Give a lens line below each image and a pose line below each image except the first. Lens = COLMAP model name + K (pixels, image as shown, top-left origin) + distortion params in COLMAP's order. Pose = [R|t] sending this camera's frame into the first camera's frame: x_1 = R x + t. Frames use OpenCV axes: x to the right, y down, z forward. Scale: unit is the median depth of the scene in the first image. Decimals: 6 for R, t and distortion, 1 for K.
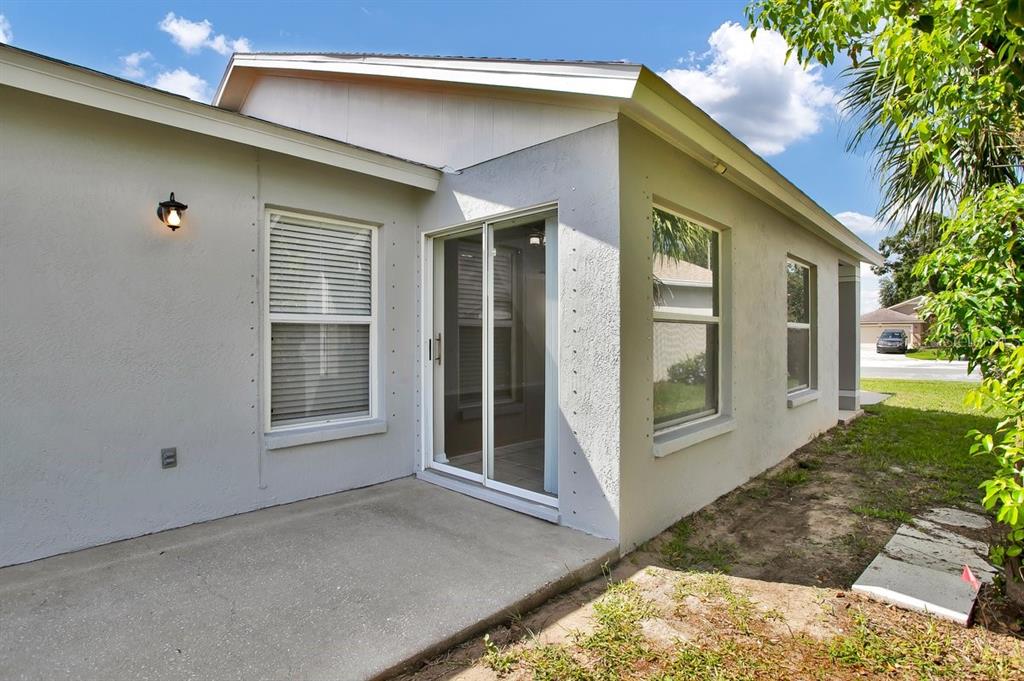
lens RADIAL K [[500.0, 0, 515.2], [0, 500.0, 342.0], [0, 0, 1]] dist [-0.041243, 0.000668]
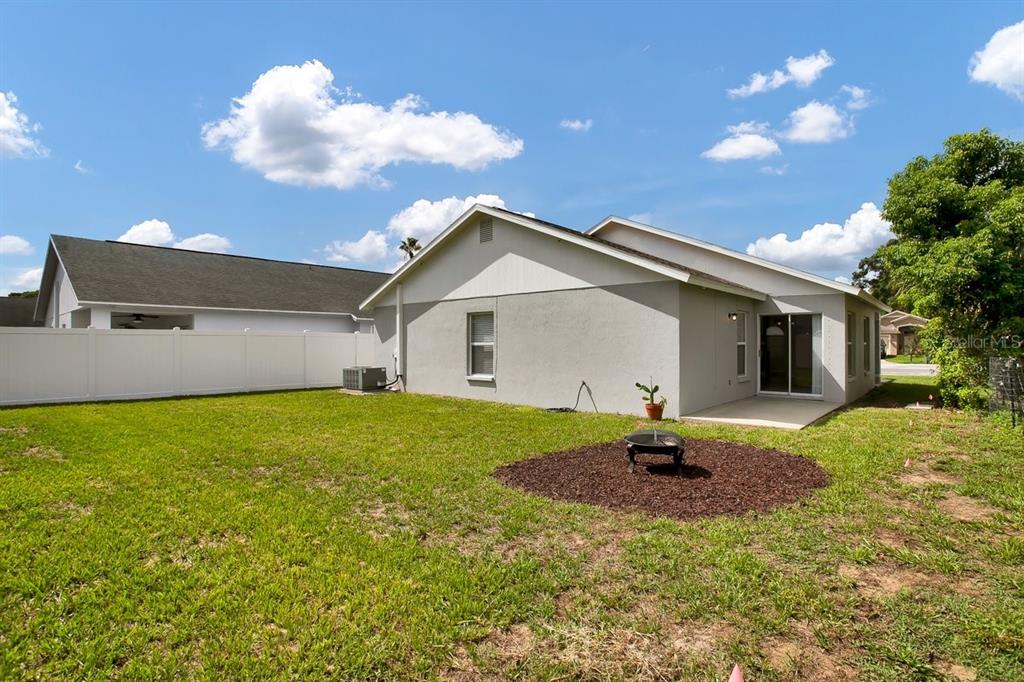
lens RADIAL K [[500.0, 0, 515.2], [0, 500.0, 342.5], [0, 0, 1]] dist [-0.041243, 0.000668]
pose [[0.999246, -0.000021, 0.038825, -0.941877], [0.000533, 0.999913, -0.013180, -0.006180], [-0.038822, 0.013190, 0.999159, -1.022266]]
